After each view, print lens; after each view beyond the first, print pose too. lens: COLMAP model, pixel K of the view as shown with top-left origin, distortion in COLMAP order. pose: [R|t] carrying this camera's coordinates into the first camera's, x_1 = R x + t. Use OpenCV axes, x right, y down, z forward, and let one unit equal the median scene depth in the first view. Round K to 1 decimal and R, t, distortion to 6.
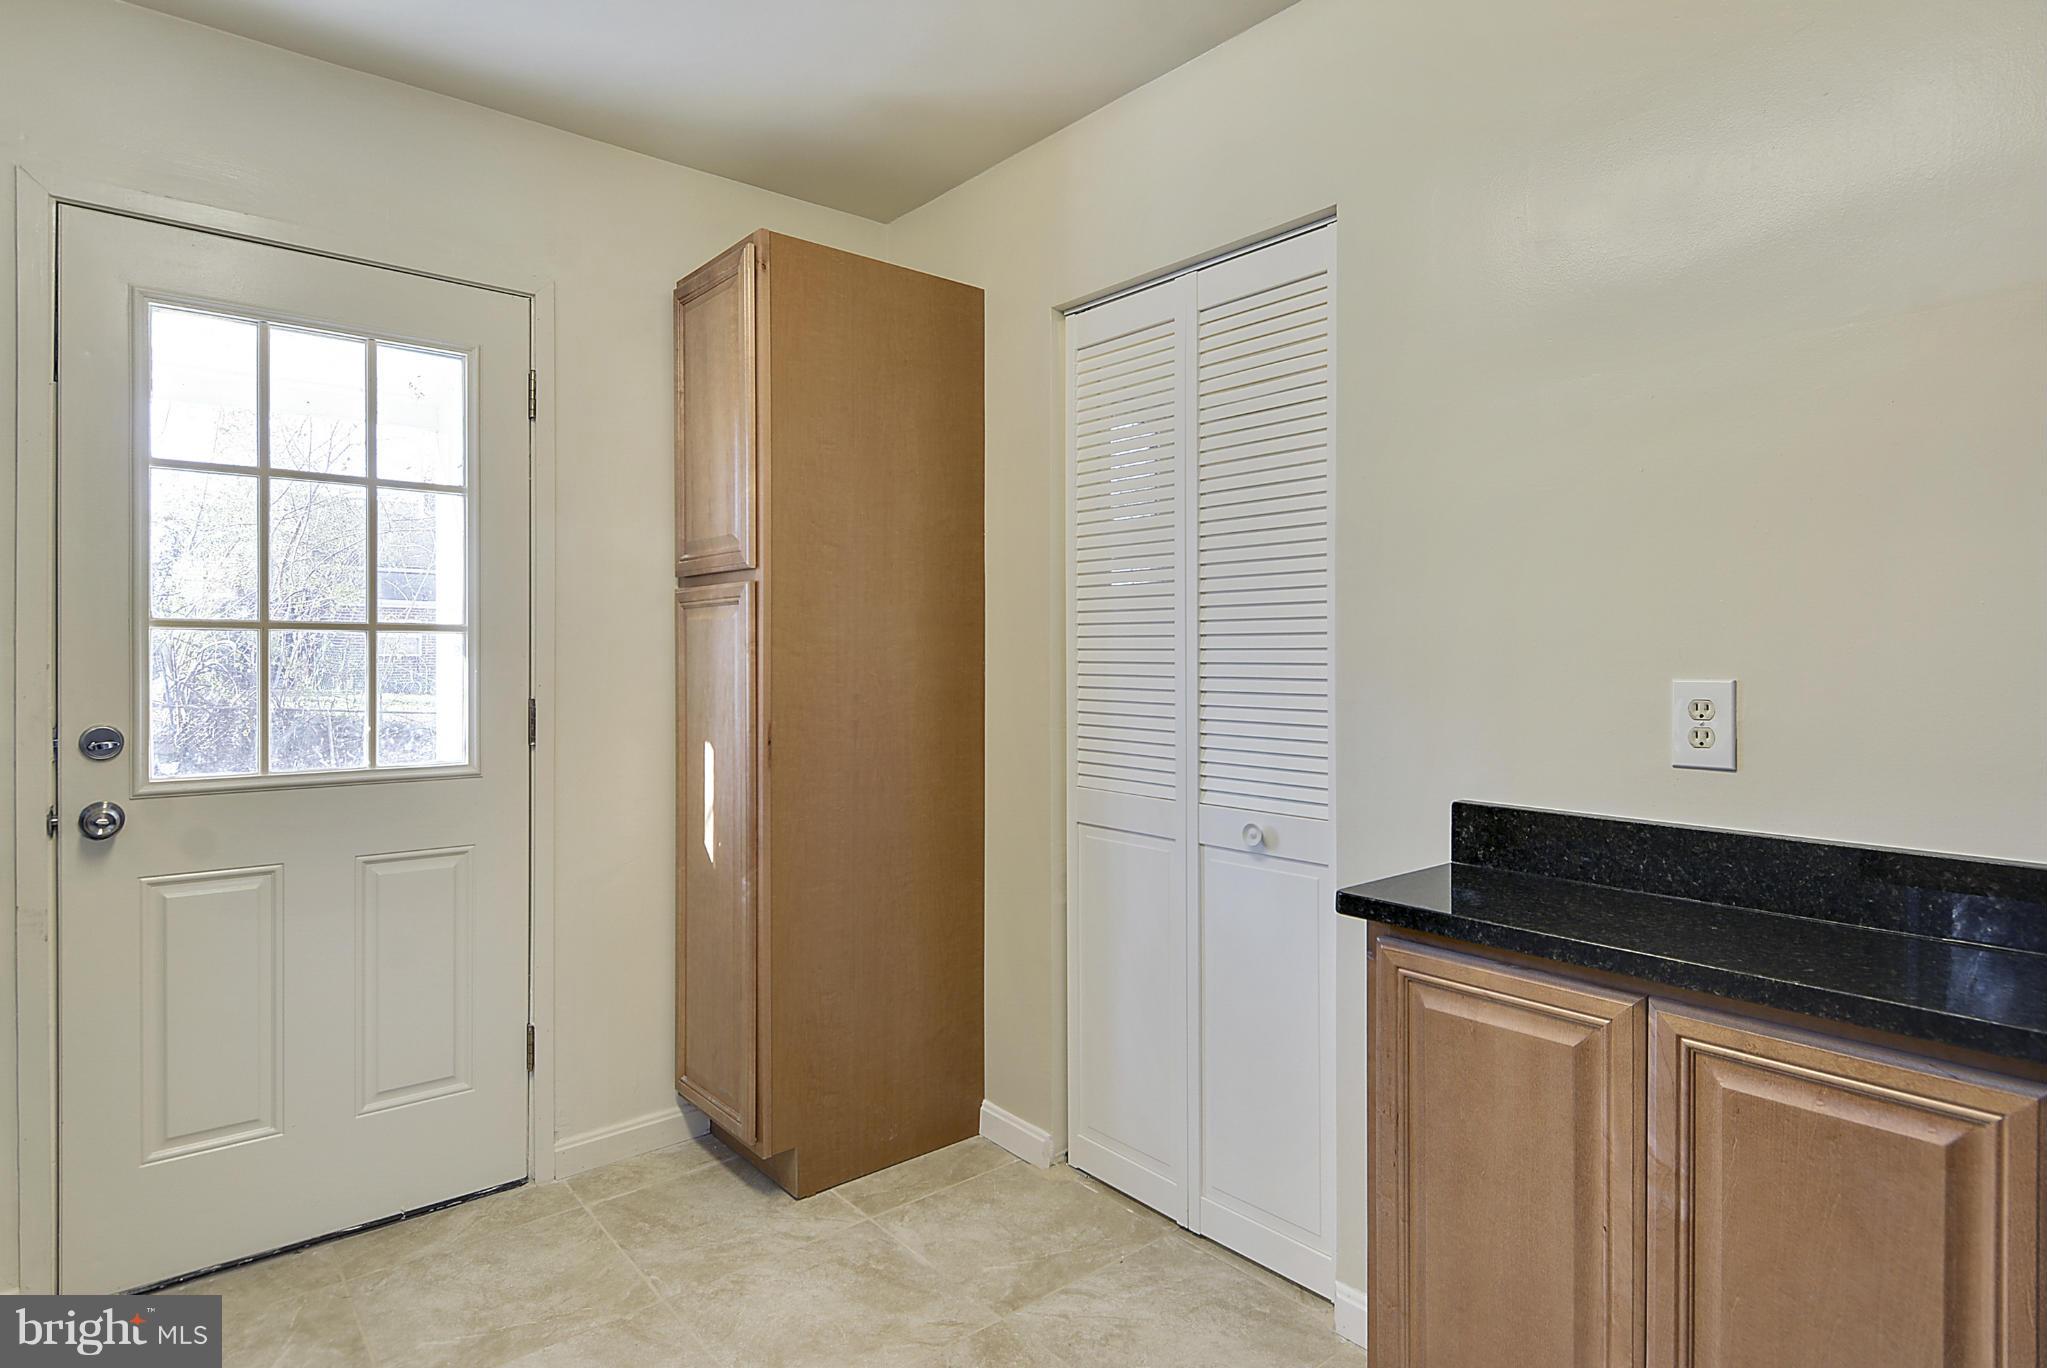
lens RADIAL K [[1092.4, 0, 1019.3], [0, 1092.4, 662.0], [0, 0, 1]] dist [-0.002021, -0.002097]
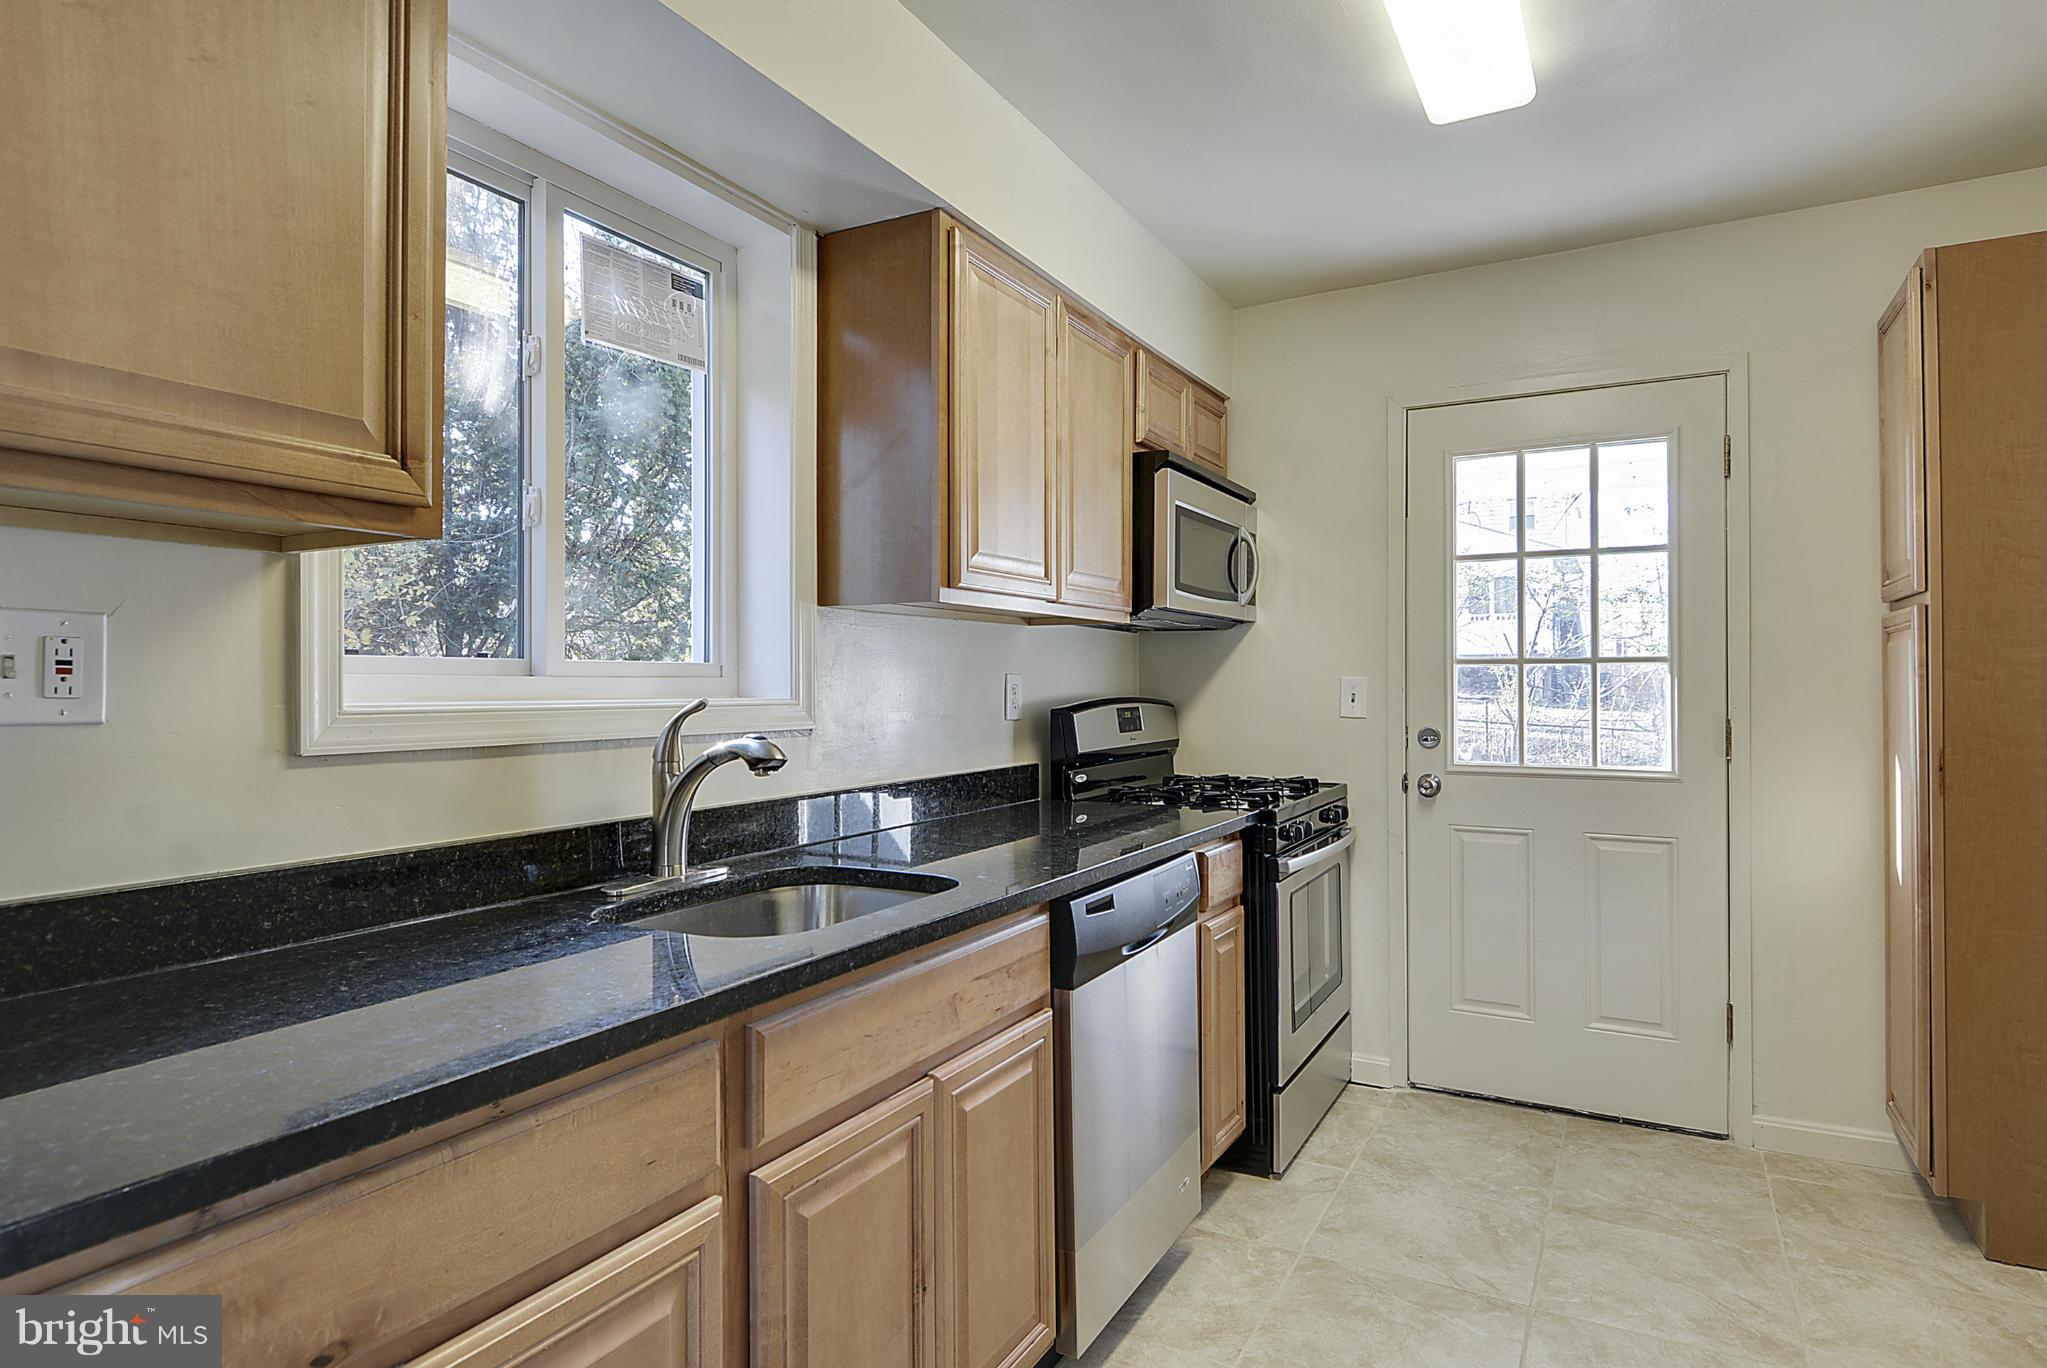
lens RADIAL K [[1092.4, 0, 1025.6], [0, 1092.4, 684.5], [0, 0, 1]] dist [-0.002021, -0.002097]
pose [[0.353260, -0.005313, -0.935510, 0.409204], [-0.004312, 0.999964, -0.007307, 0.009681], [0.935515, 0.006616, 0.353225, -0.115040]]
